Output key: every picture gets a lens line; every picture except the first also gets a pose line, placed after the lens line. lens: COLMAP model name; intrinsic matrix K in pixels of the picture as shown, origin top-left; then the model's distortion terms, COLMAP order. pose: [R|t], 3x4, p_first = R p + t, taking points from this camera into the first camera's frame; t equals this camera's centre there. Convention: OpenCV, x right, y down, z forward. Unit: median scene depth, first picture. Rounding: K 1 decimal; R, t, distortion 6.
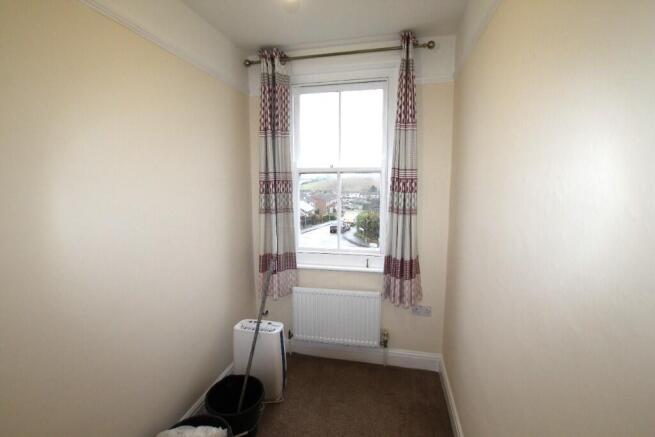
lens RADIAL K [[429.7, 0, 341.0], [0, 429.7, 268.1], [0, 0, 1]] dist [-0.005838, -0.000557]
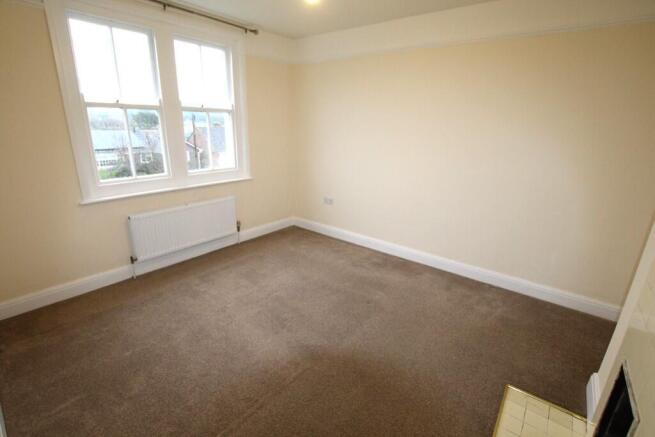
lens RADIAL K [[307.1, 0, 331.3], [0, 307.1, 224.9], [0, 0, 1]] dist [0.013549, 0.000570]
pose [[0.353070, -0.279758, 0.892792, -0.758191], [0.158257, 0.958356, 0.237717, -0.046372], [-0.922115, 0.057360, 0.382640, 0.275116]]
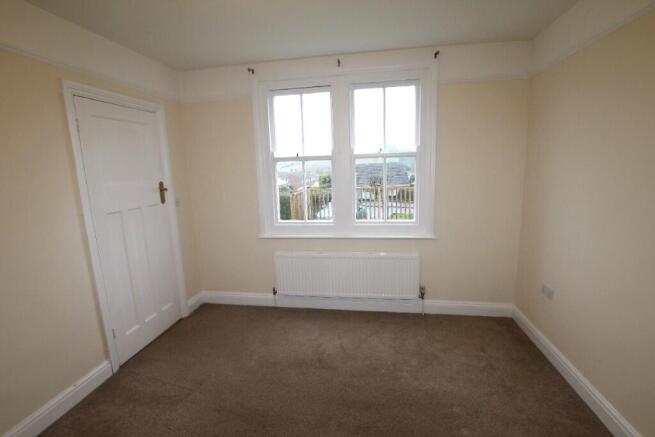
lens RADIAL K [[332.4, 0, 323.8], [0, 332.4, 246.8], [0, 0, 1]] dist [-0.030921, -0.000129]
pose [[0.990231, -0.055370, 0.127970, -0.204125], [0.050531, 0.997891, 0.040755, -0.012748], [-0.129957, -0.033891, 0.990940, 0.070684]]
